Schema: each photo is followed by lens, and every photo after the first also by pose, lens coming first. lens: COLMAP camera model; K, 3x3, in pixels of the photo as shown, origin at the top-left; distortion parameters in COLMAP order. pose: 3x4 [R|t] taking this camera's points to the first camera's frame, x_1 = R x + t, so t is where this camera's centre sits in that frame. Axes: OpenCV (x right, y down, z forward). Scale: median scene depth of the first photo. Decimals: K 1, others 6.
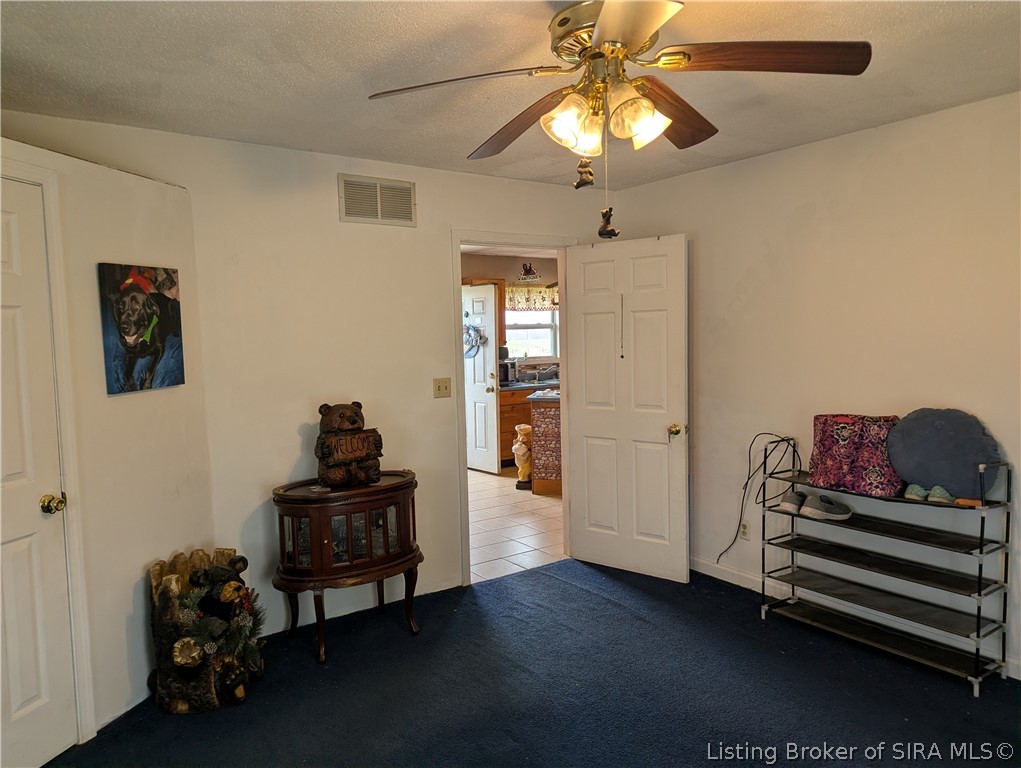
lens RADIAL K [[703.0, 0, 511.1], [0, 703.0, 385.1], [0, 0, 1]] dist [0.001783, -0.014932]
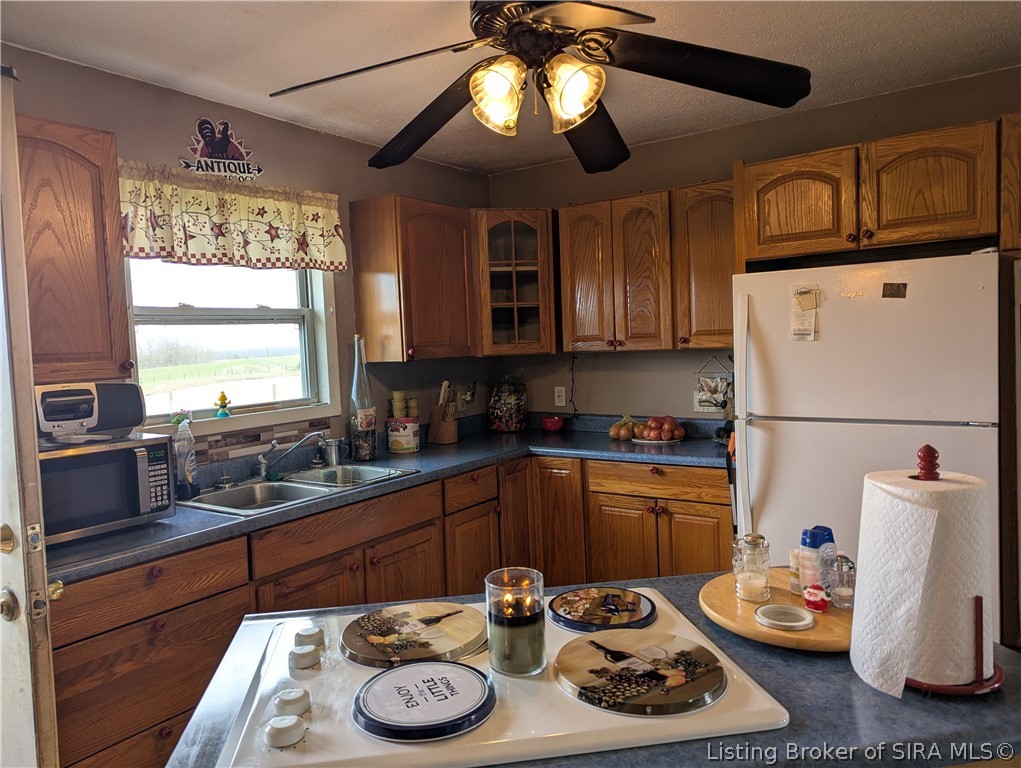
lens RADIAL K [[703.0, 0, 505.0], [0, 703.0, 379.5], [0, 0, 1]] dist [0.001783, -0.014932]
pose [[0.944416, -0.043581, 0.325851, 0.038798], [0.051270, 0.998572, -0.015044, -0.041687], [-0.324730, 0.030914, 0.945301, 0.653028]]
